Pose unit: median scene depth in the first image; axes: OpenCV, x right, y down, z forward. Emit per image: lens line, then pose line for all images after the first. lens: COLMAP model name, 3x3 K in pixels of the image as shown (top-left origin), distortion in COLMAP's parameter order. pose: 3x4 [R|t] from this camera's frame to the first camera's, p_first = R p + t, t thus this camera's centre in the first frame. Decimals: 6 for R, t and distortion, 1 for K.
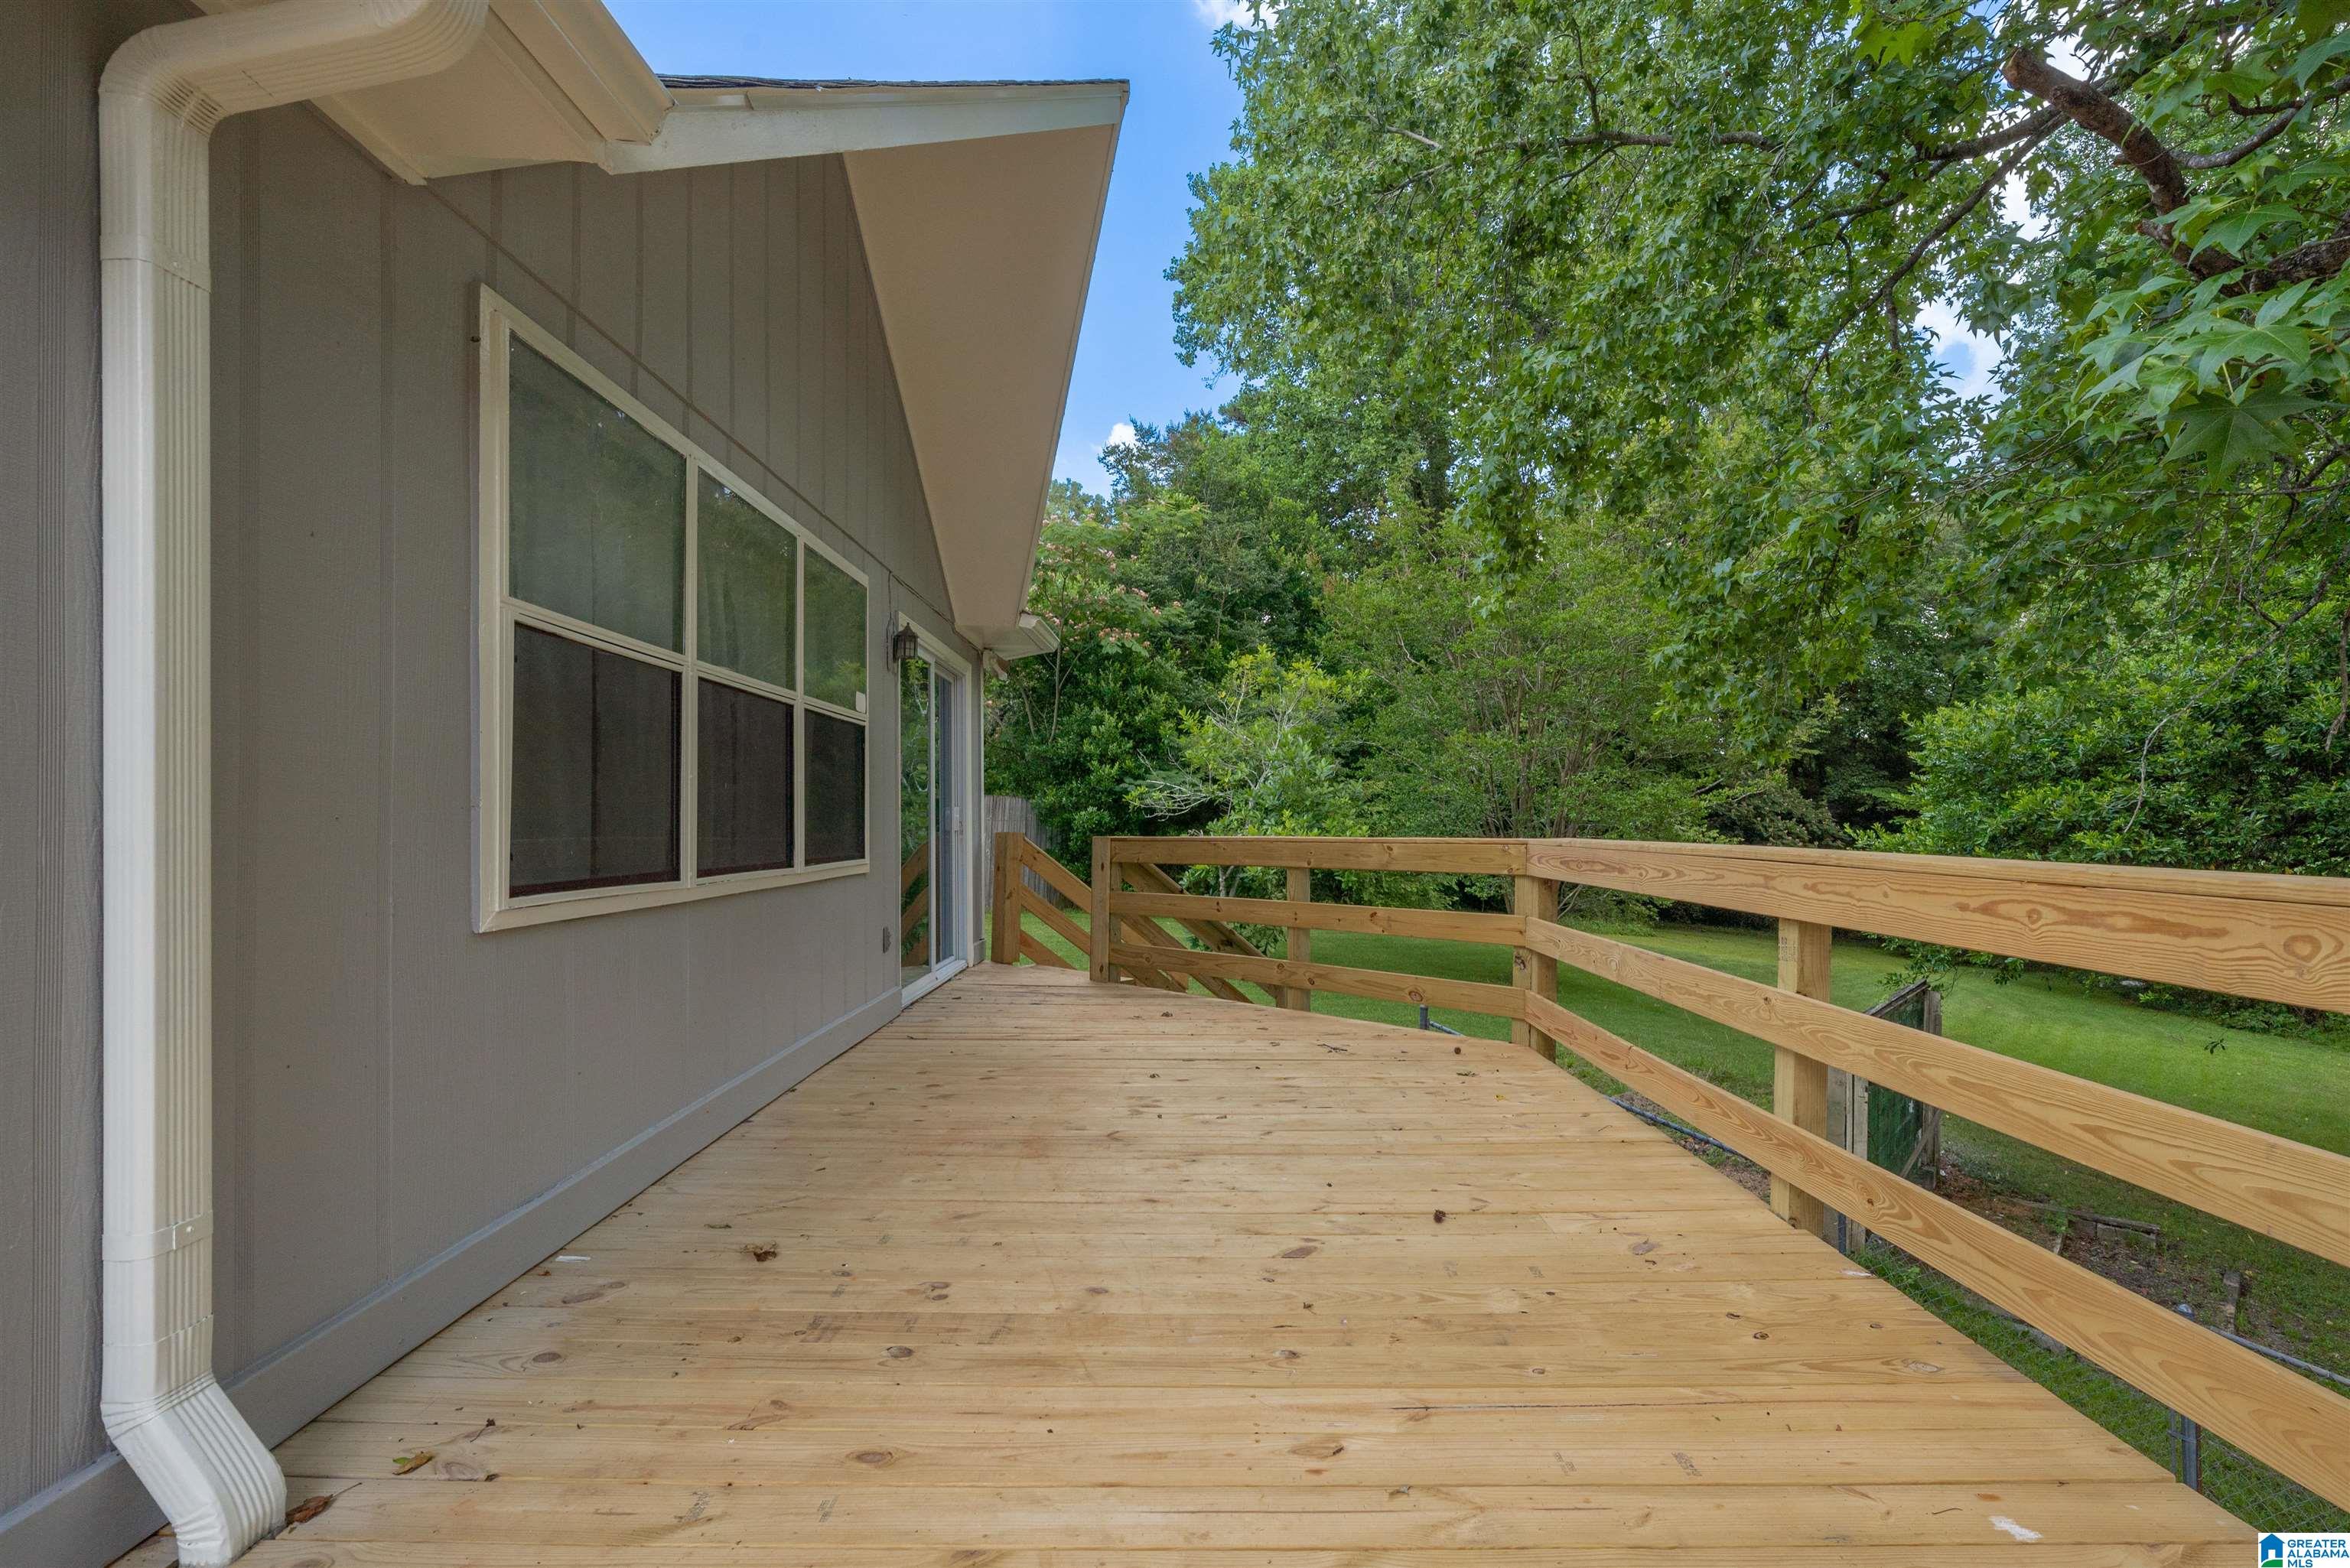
lens RADIAL K [[1128.0, 0, 1178.8], [0, 1128.0, 798.3], [0, 0, 1]] dist [-0.001004, 0.000653]
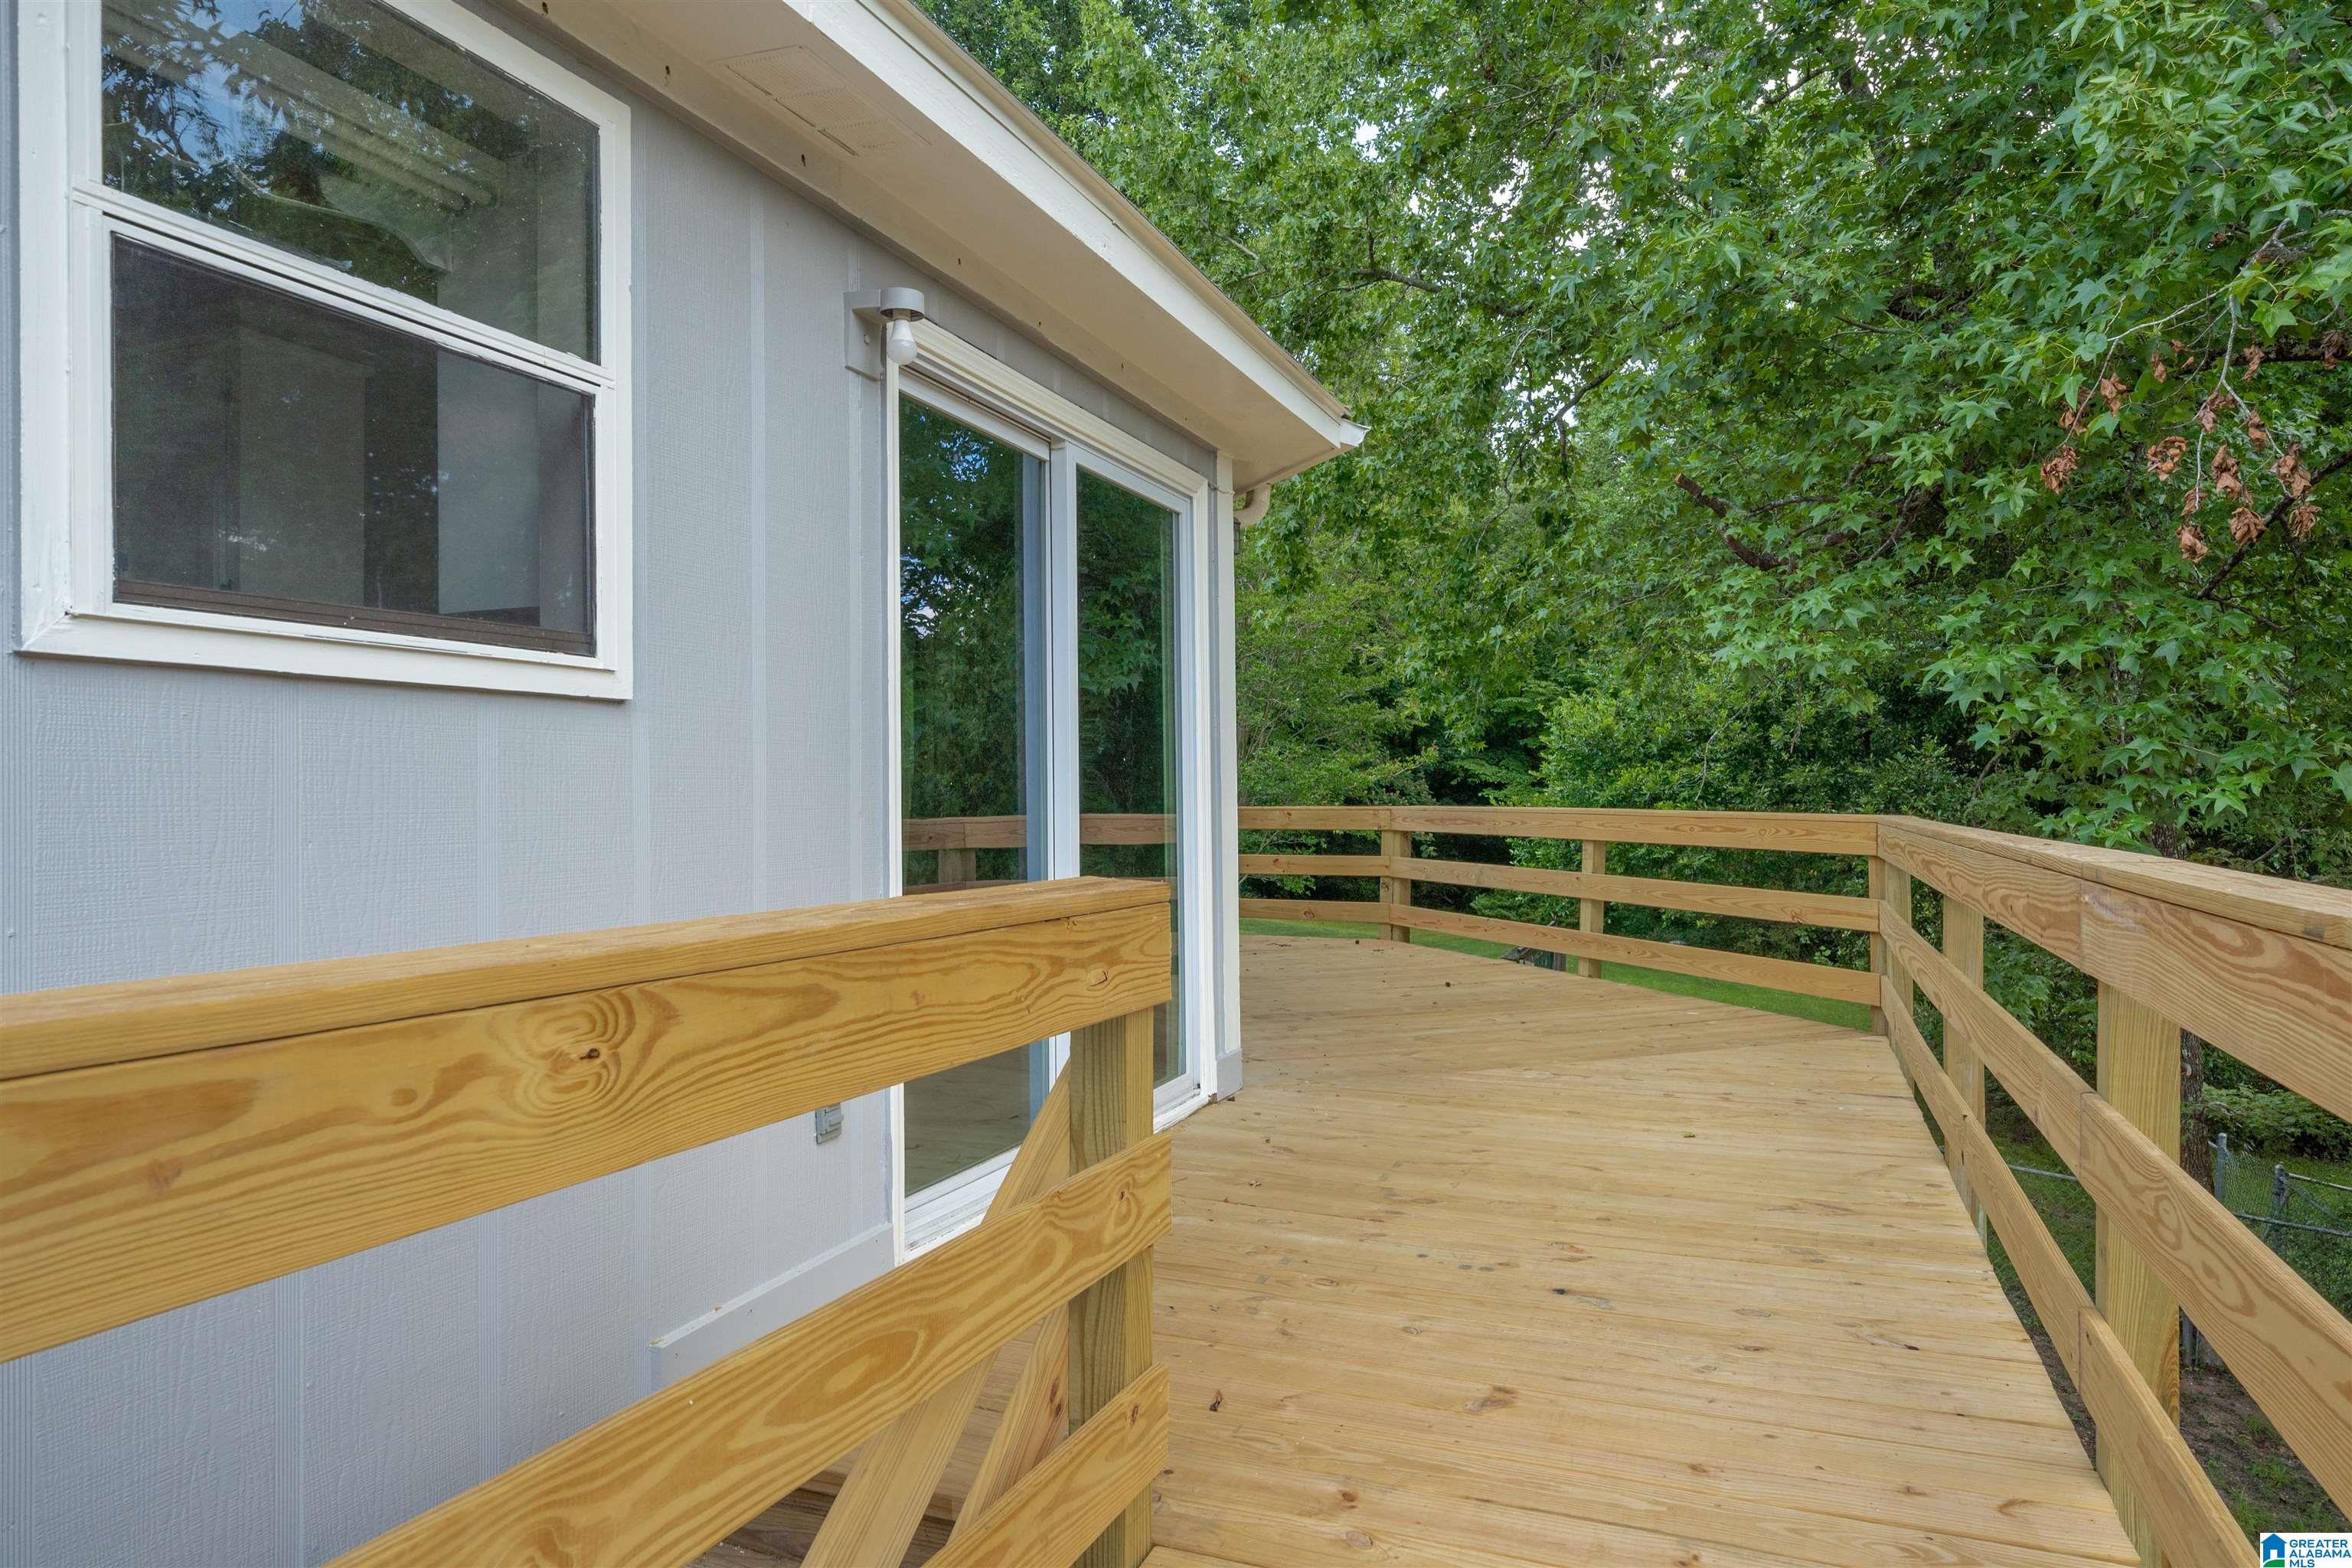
lens RADIAL K [[1381.6, 0, 1176.1], [0, 1381.6, 788.7], [0, 0, 1]] dist [0.000089, -0.000151]
pose [[0.937189, -0.001548, 0.348818, -0.394805], [-0.004077, 0.999873, 0.015392, -0.010210], [-0.348797, -0.015848, 0.937064, -0.424745]]
